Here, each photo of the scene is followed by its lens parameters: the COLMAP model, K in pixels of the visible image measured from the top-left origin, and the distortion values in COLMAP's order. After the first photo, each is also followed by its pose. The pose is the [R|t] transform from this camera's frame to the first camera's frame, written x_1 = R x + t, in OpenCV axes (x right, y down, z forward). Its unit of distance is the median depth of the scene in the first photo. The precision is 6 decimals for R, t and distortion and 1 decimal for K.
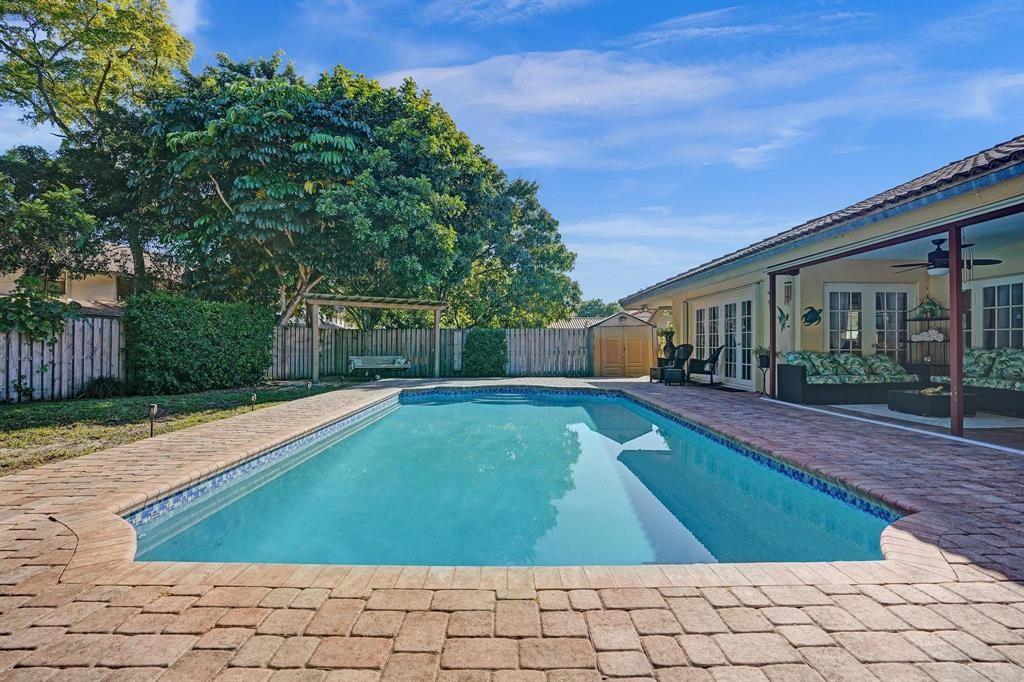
lens RADIAL K [[489.0, 0, 489.0], [0, 489.0, 343.1], [0, 0, 1]] dist [-0.039580, 0.003547]
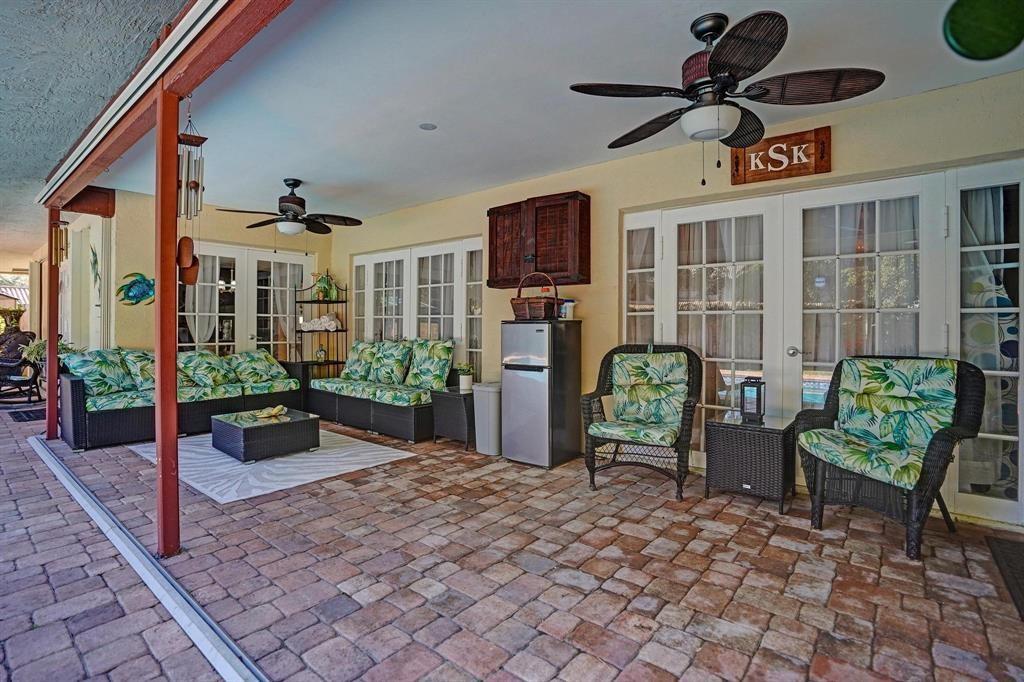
lens RADIAL K [[489.0, 0, 509.2], [0, 489.0, 333.0], [0, 0, 1]] dist [-0.039580, 0.003547]
pose [[0.636686, -0.007559, 0.771086, 0.524351], [-0.007960, 0.999834, 0.016374, -0.015390], [-0.771082, -0.016562, 0.636521, 0.279309]]
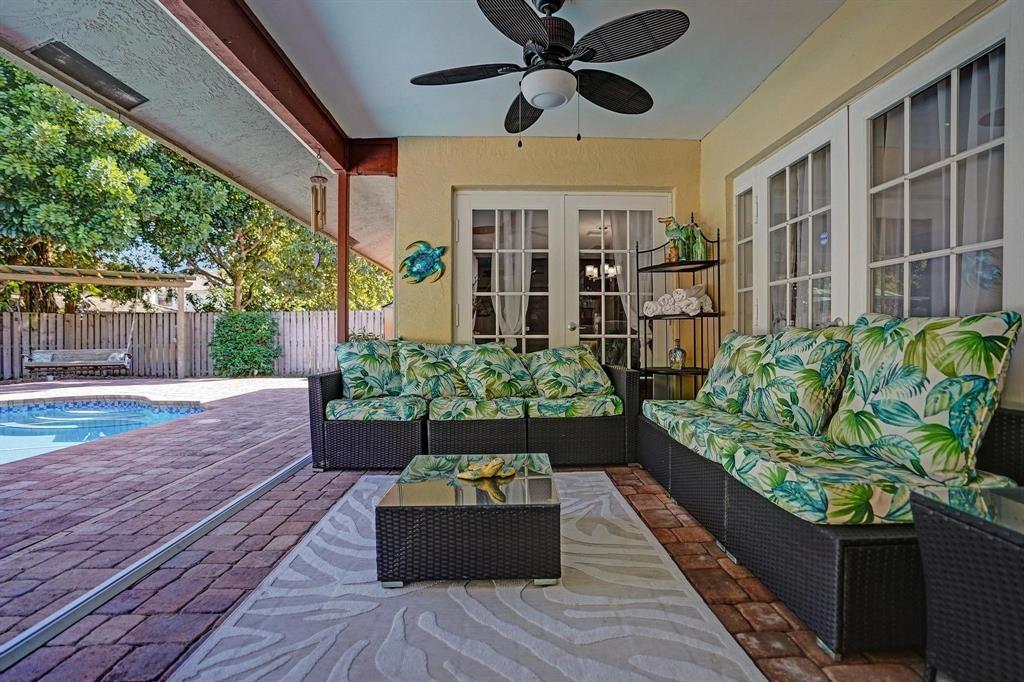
lens RADIAL K [[489.0, 0, 509.1], [0, 489.0, 340.3], [0, 0, 1]] dist [-0.039580, 0.003547]
pose [[0.999706, -0.004349, 0.023863, 0.765841], [0.003961, 0.999860, 0.016260, 0.010805], [-0.023930, -0.016161, 0.999583, 0.556236]]
